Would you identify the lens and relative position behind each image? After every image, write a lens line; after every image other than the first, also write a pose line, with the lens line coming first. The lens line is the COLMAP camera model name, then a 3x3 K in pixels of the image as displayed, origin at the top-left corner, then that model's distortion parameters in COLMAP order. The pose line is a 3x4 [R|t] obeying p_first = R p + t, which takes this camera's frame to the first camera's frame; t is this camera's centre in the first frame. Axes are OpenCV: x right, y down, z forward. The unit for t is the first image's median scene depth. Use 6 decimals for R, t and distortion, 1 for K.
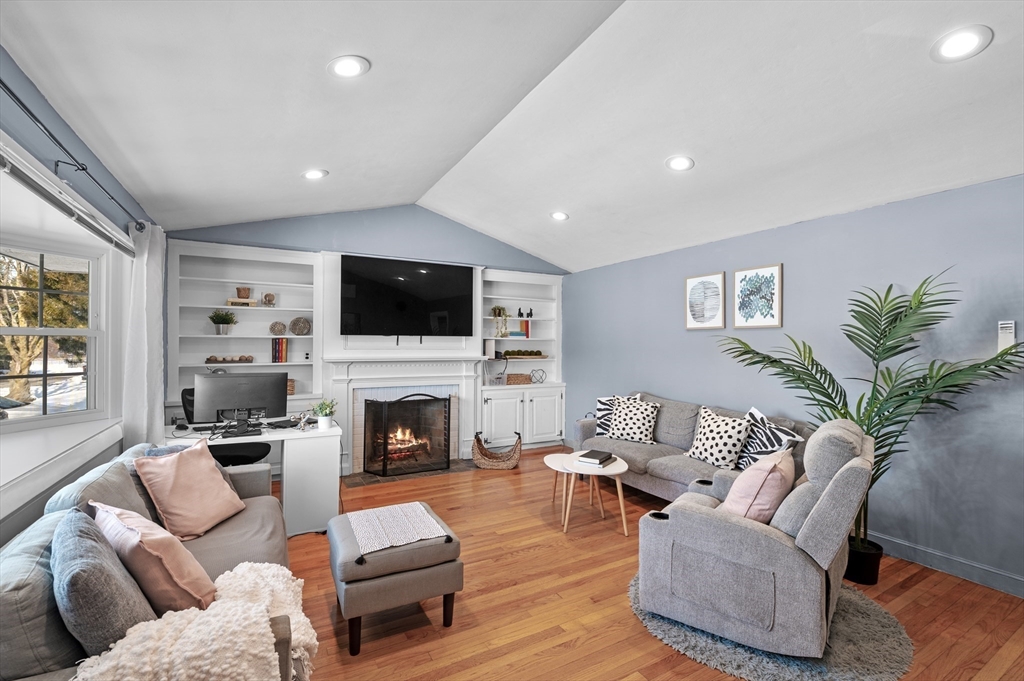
lens RADIAL K [[445.0, 0, 519.7], [0, 445.0, 342.7], [0, 0, 1]] dist [-0.022850, -0.000228]
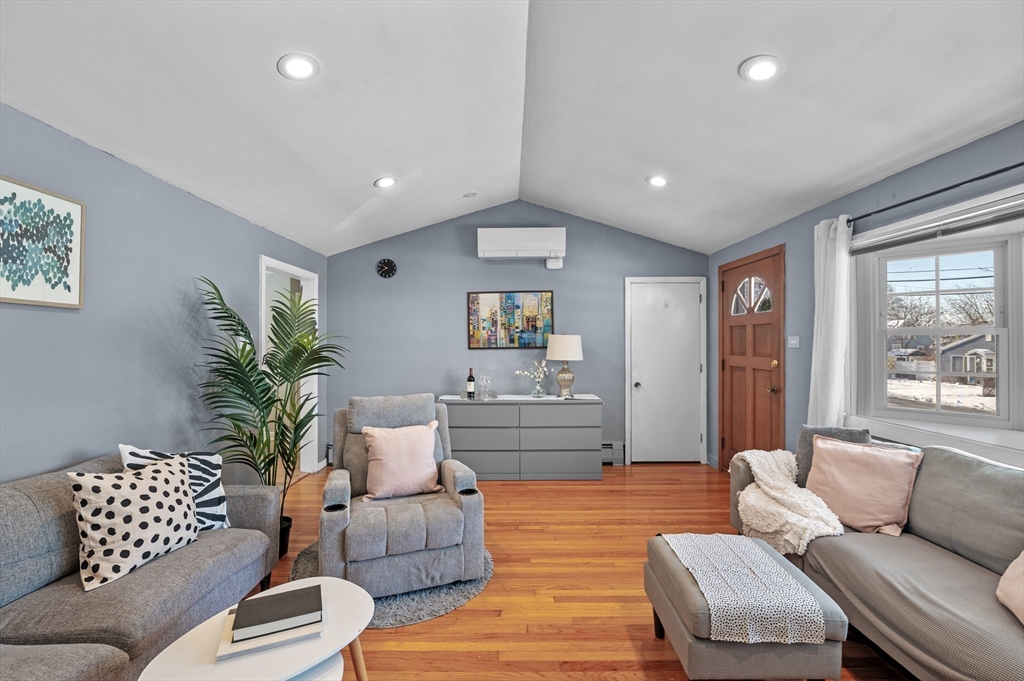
lens RADIAL K [[445.0, 0, 521.1], [0, 445.0, 341.6], [0, 0, 1]] dist [-0.022850, -0.000228]
pose [[-0.881196, -0.010398, 0.472637, -0.209099], [-0.013845, 0.999897, -0.003815, 0.003201], [-0.472548, -0.009906, -0.881249, 1.213197]]
